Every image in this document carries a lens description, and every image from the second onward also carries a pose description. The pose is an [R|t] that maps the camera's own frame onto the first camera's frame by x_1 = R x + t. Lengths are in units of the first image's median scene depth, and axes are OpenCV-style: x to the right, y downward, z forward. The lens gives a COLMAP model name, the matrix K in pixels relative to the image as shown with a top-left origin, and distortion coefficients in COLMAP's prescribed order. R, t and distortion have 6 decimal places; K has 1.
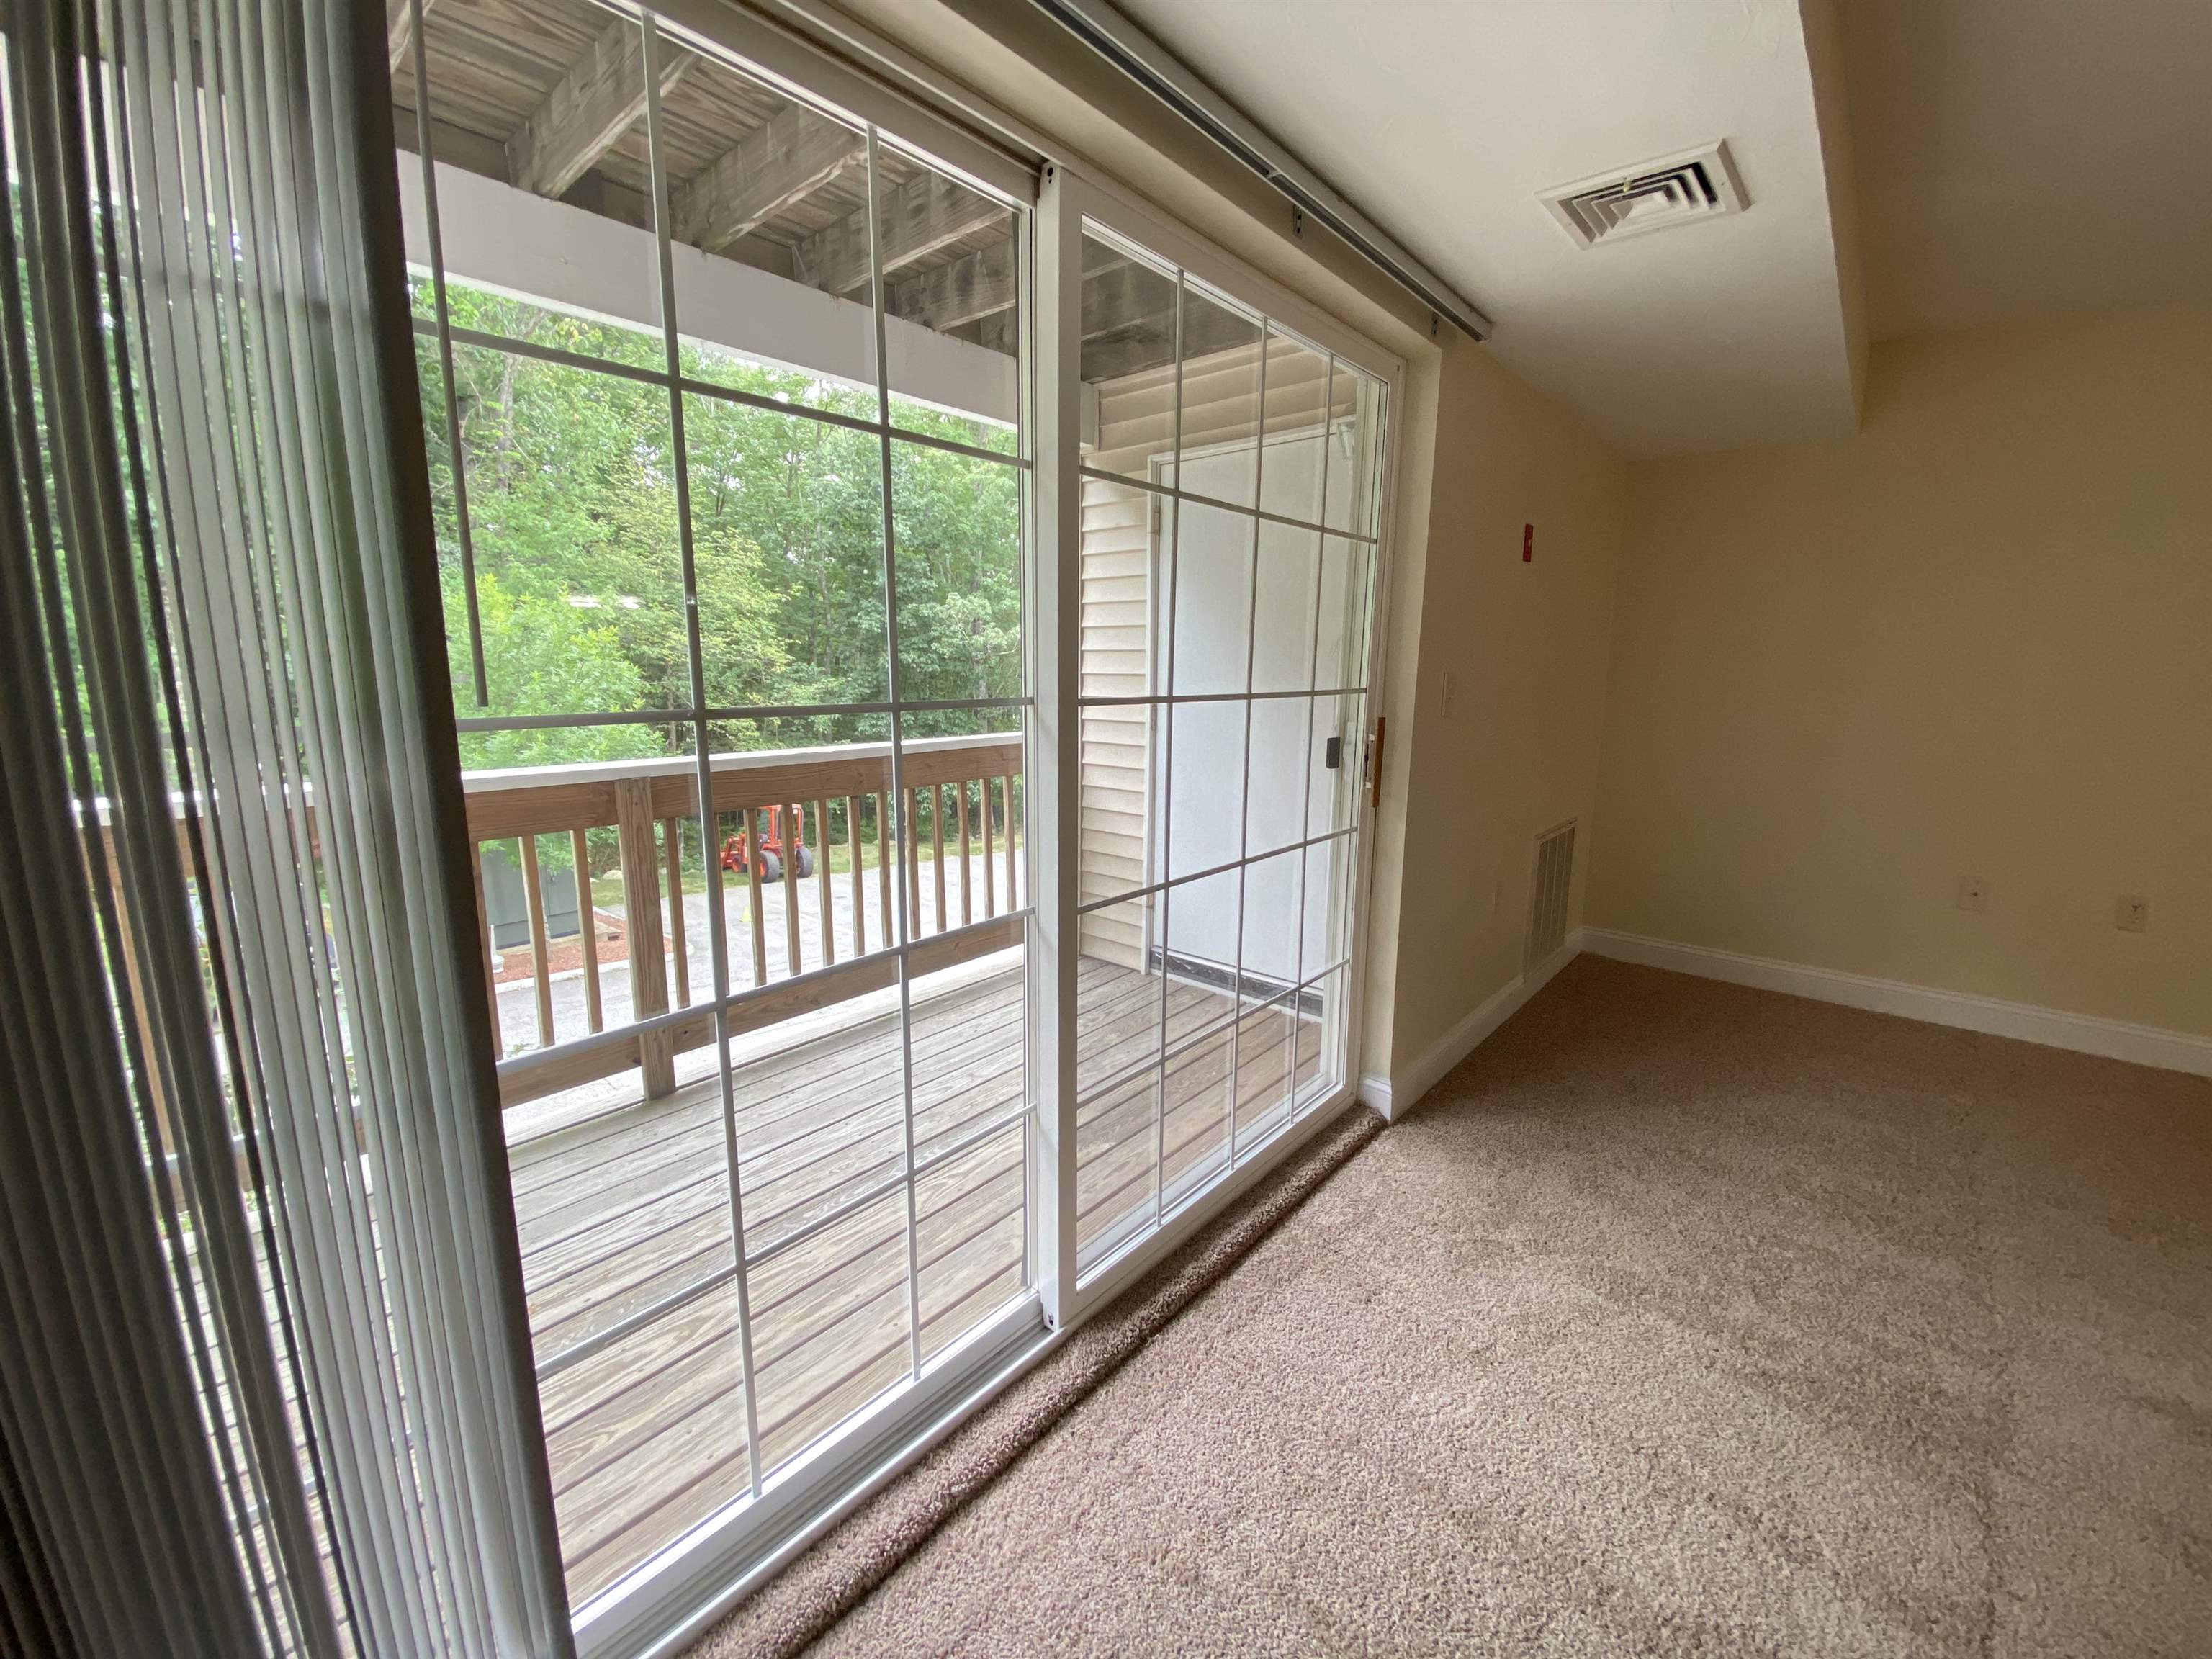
lens RADIAL K [[894.7, 0, 1096.4], [0, 894.7, 820.4], [0, 0, 1]] dist [0.019681, -0.020682]
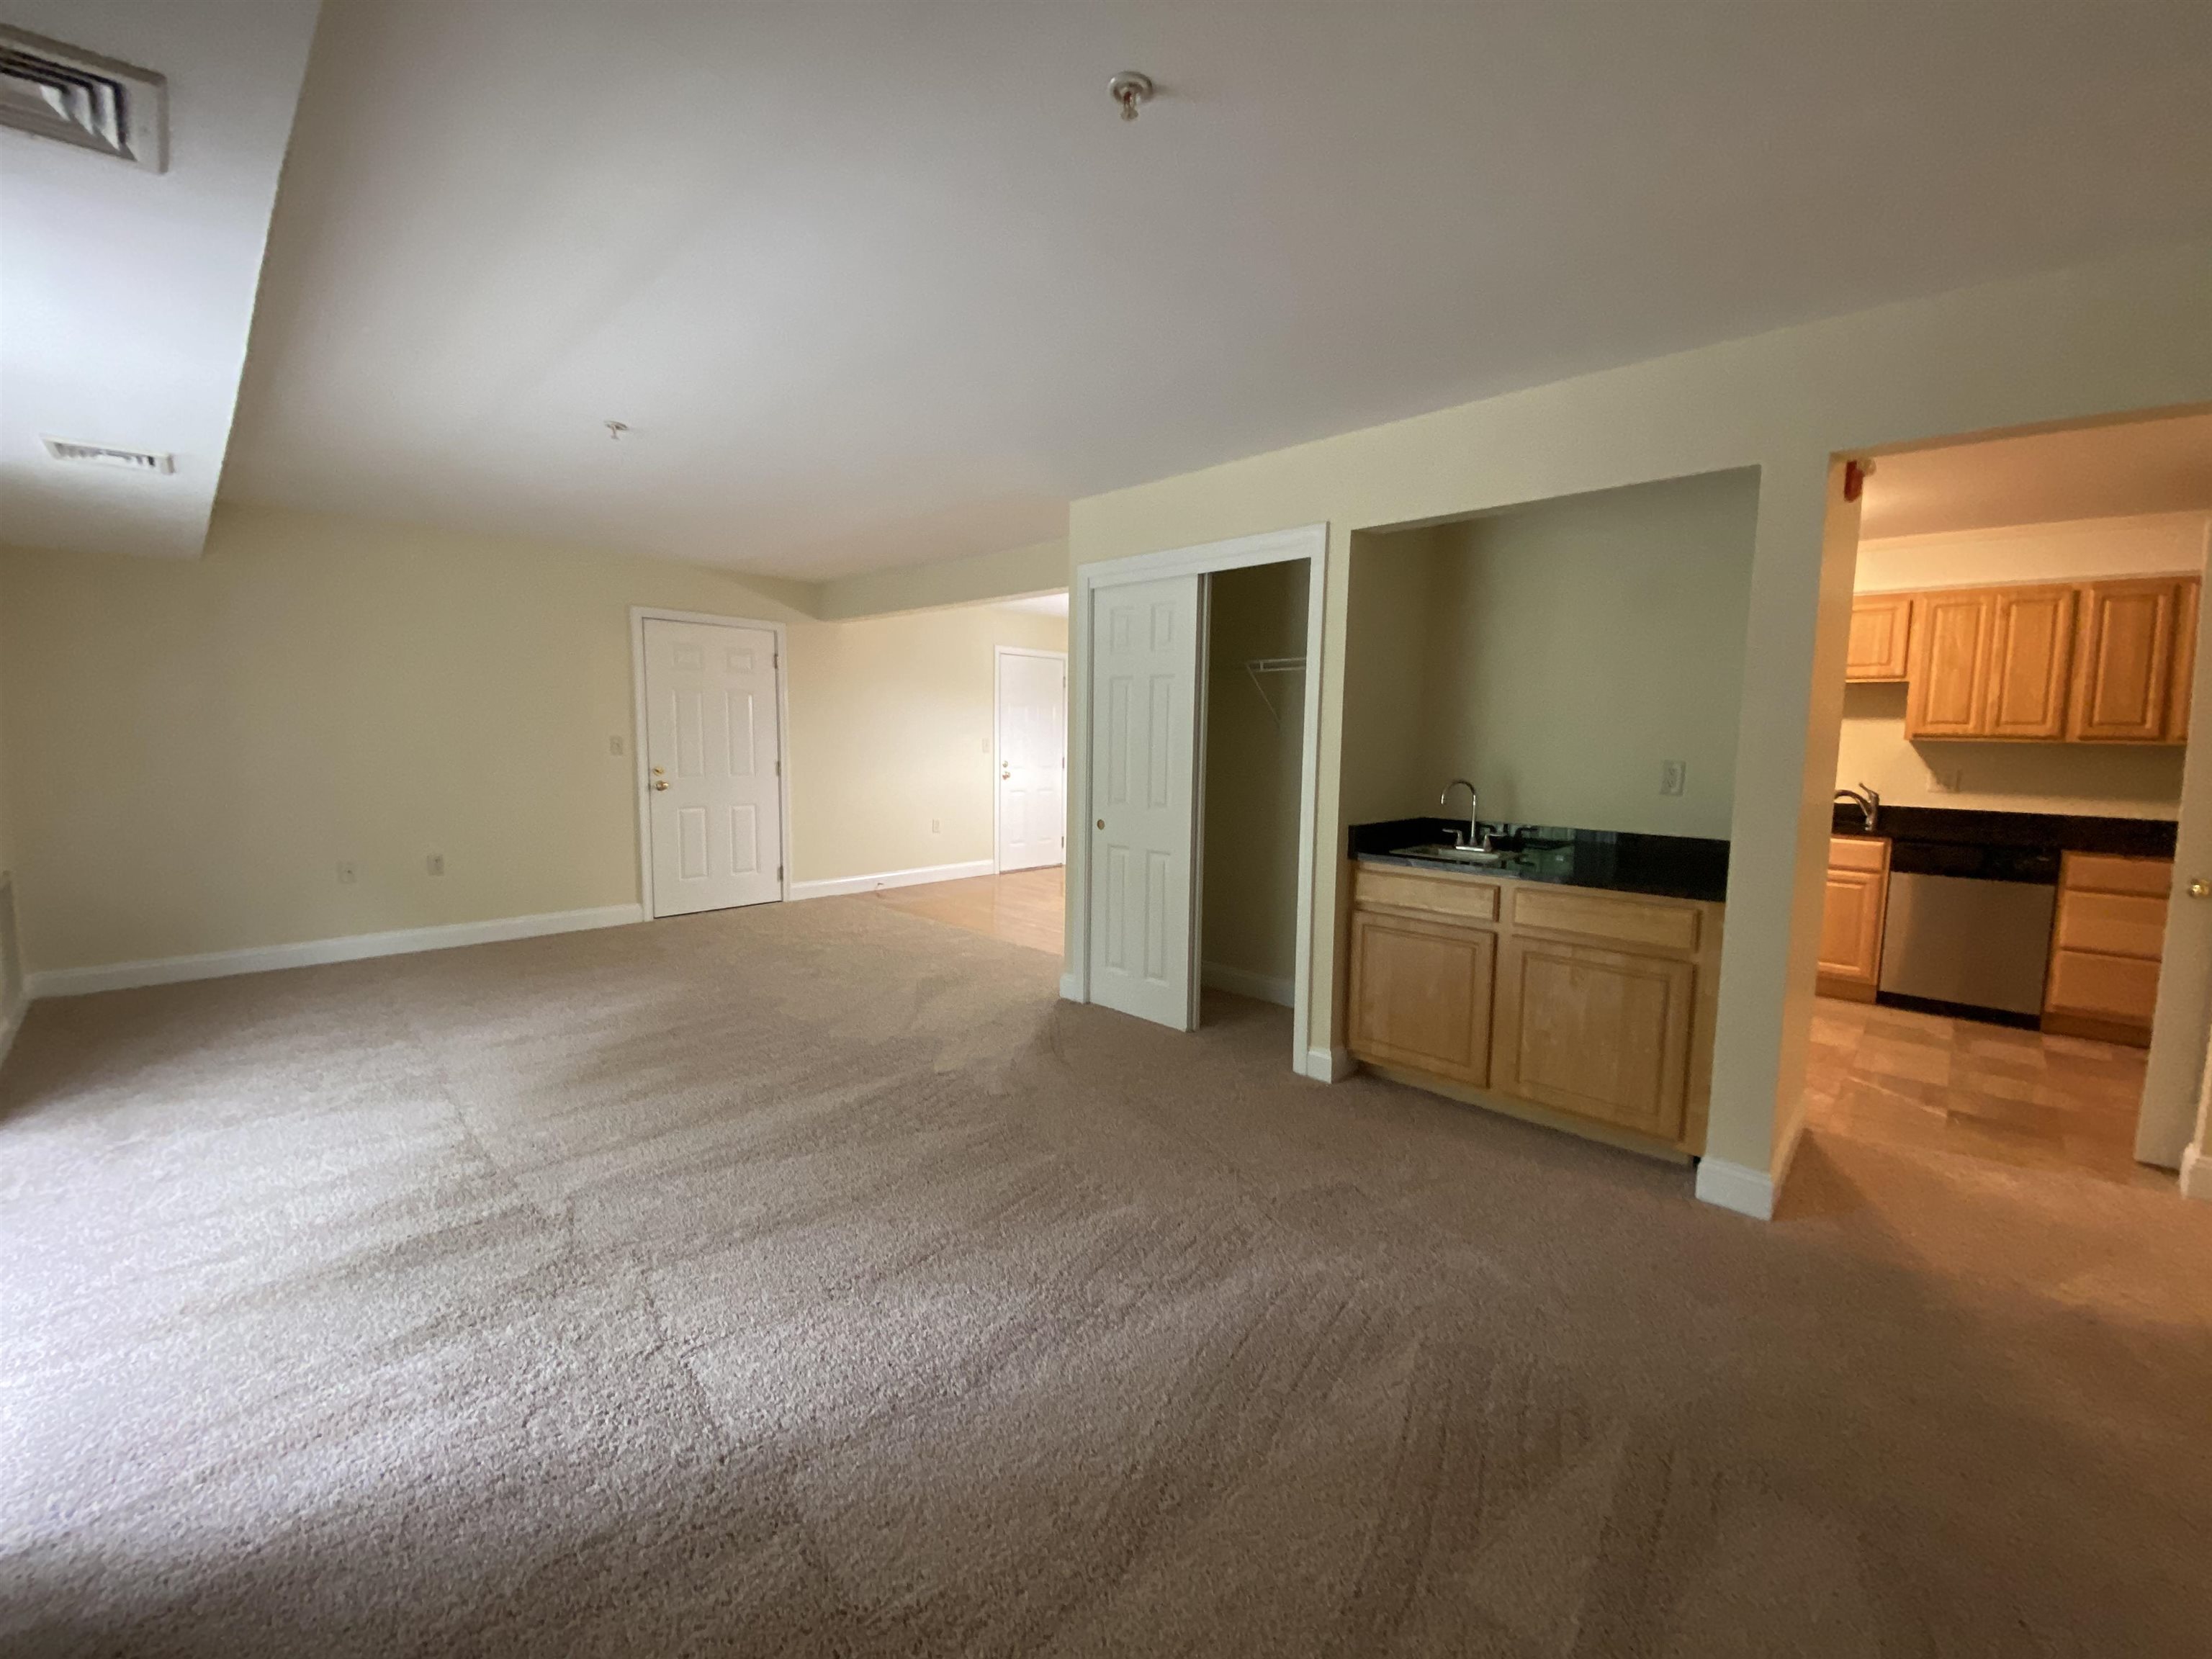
lens RADIAL K [[896.8, 0, 1091.7], [0, 896.8, 815.1], [0, 0, 1]] dist [0.053397, -0.035024]
pose [[0.059479, -0.099789, 0.993229, -0.800011], [0.170042, 0.981462, 0.088424, 0.099541], [-0.983640, 0.163632, 0.075345, -0.643852]]
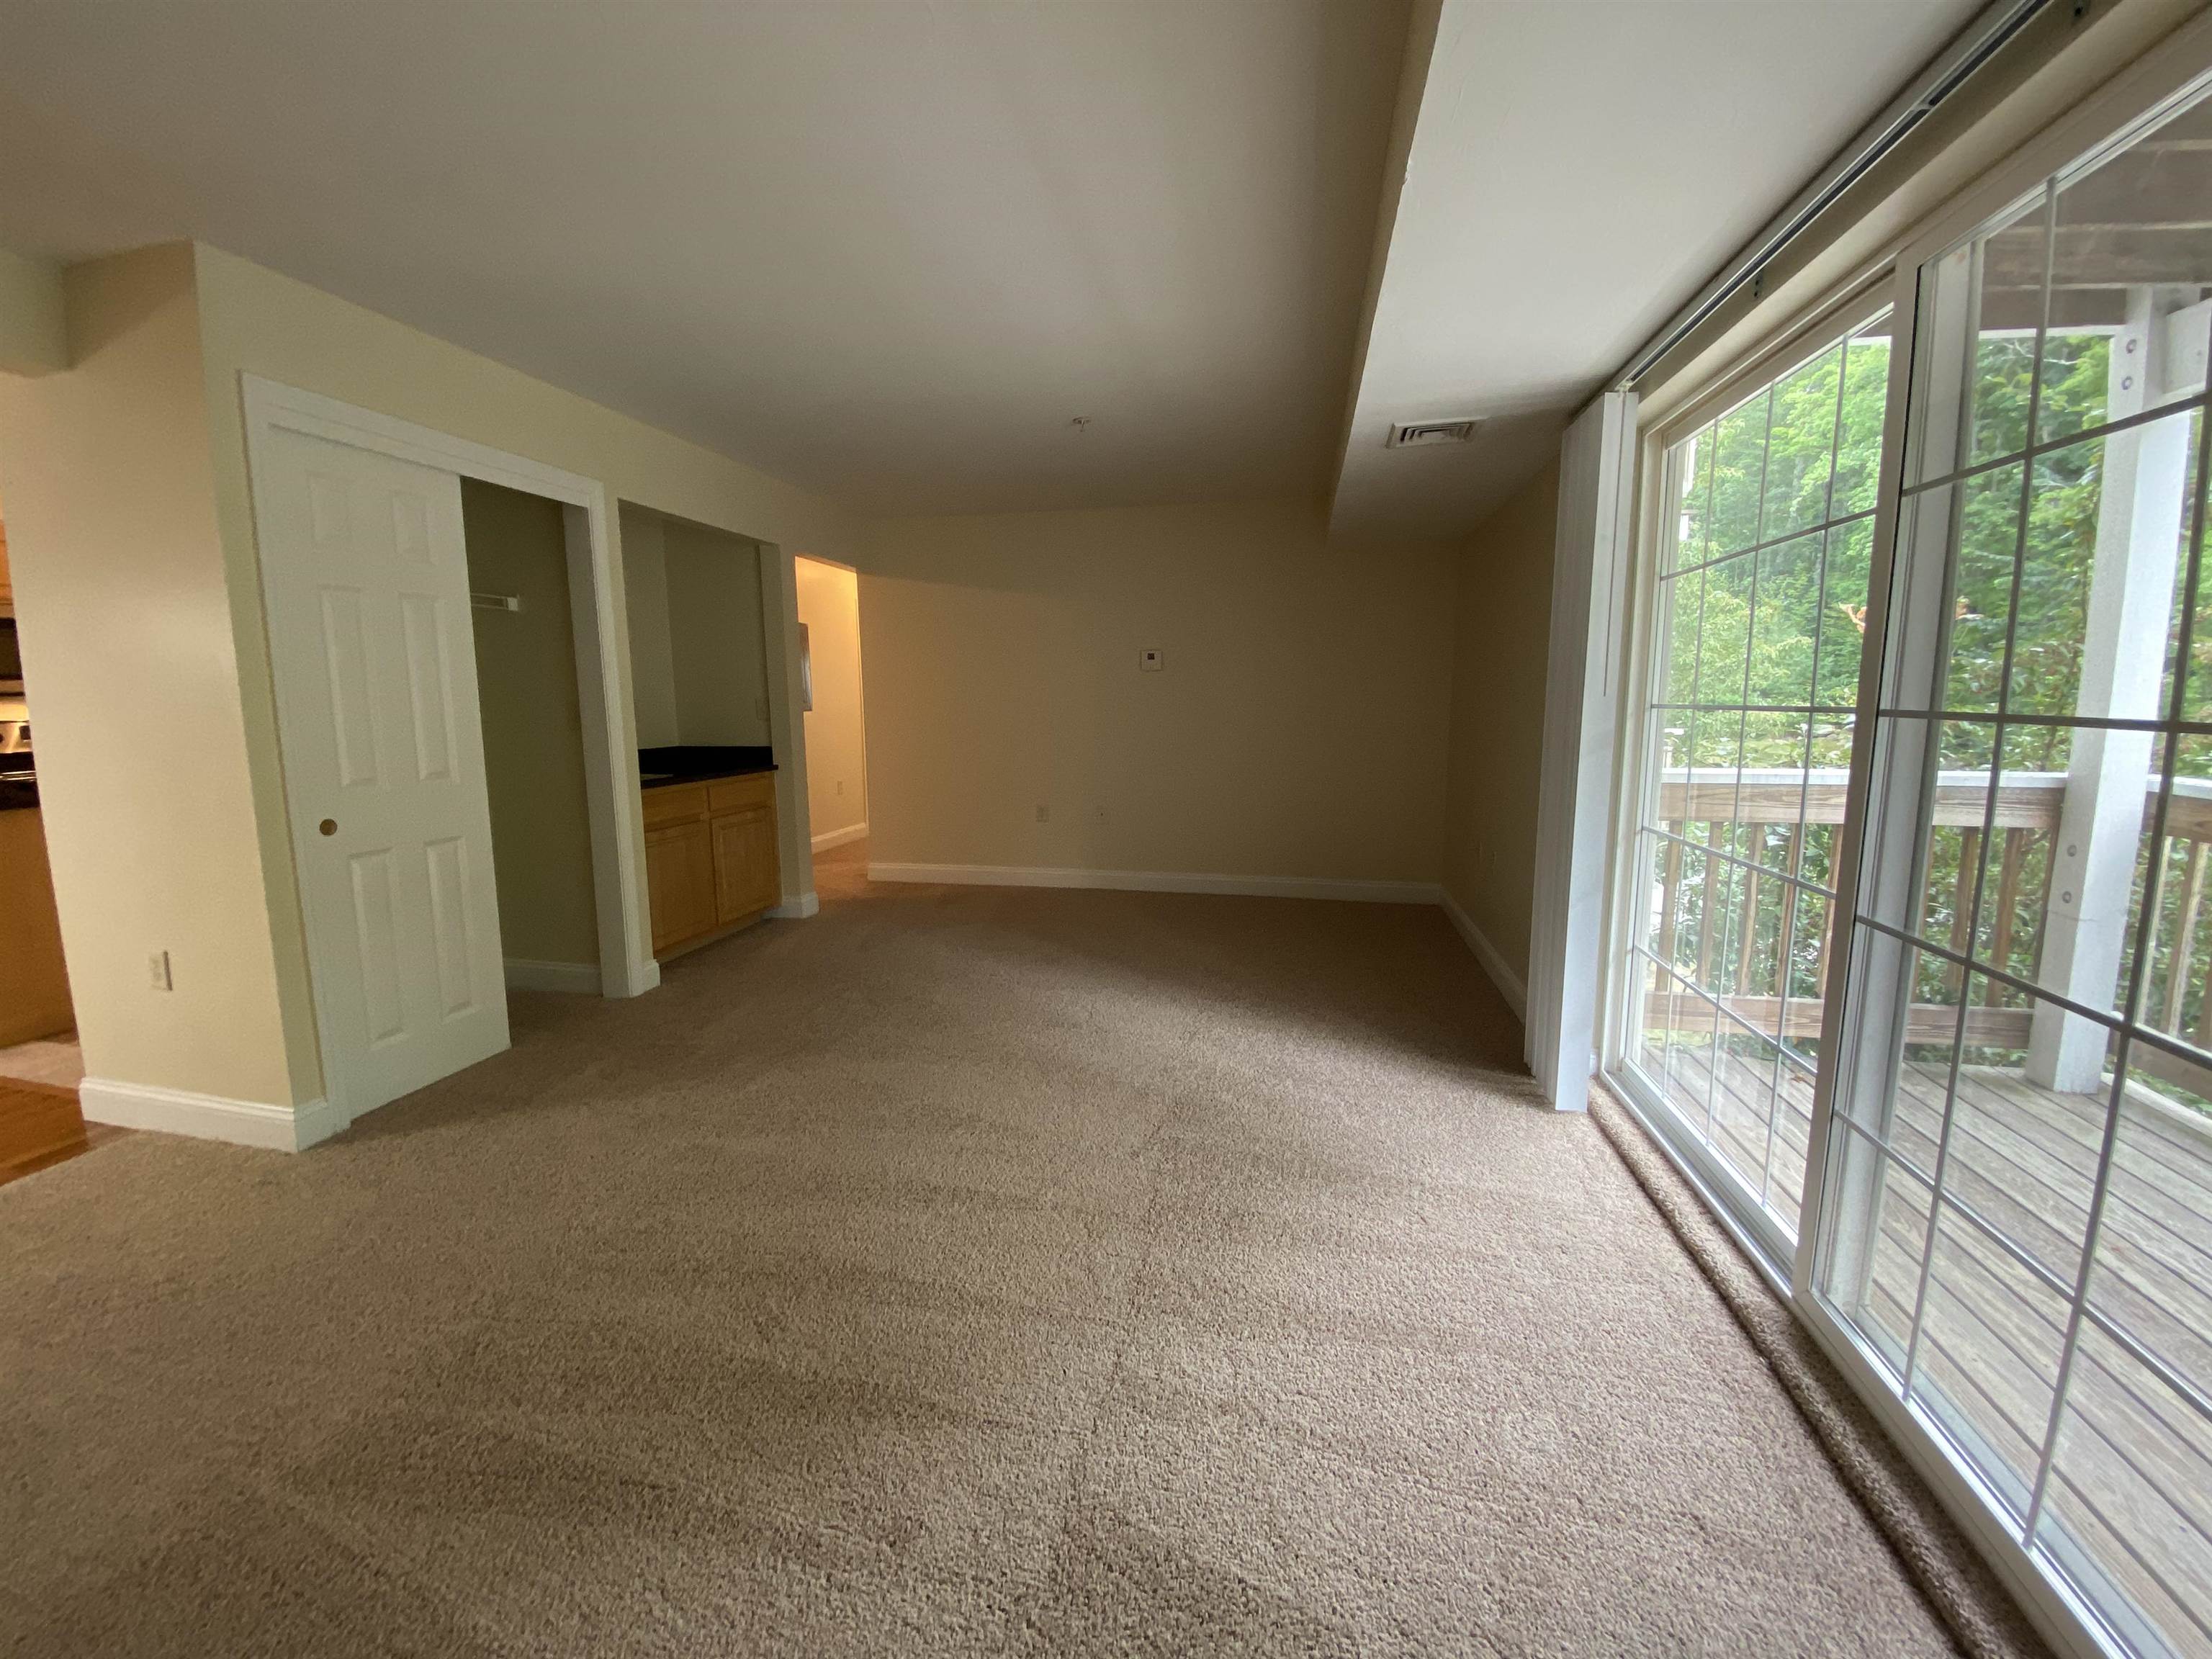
lens RADIAL K [[889.3, 0, 1094.2], [0, 889.3, 821.2], [0, 0, 1]] dist [0.029809, -0.027187]
pose [[-0.875201, 0.062132, -0.479754, 0.968829], [-0.091135, 0.952784, 0.289649, -0.171030], [0.475098, 0.297223, -0.828215, 1.099452]]
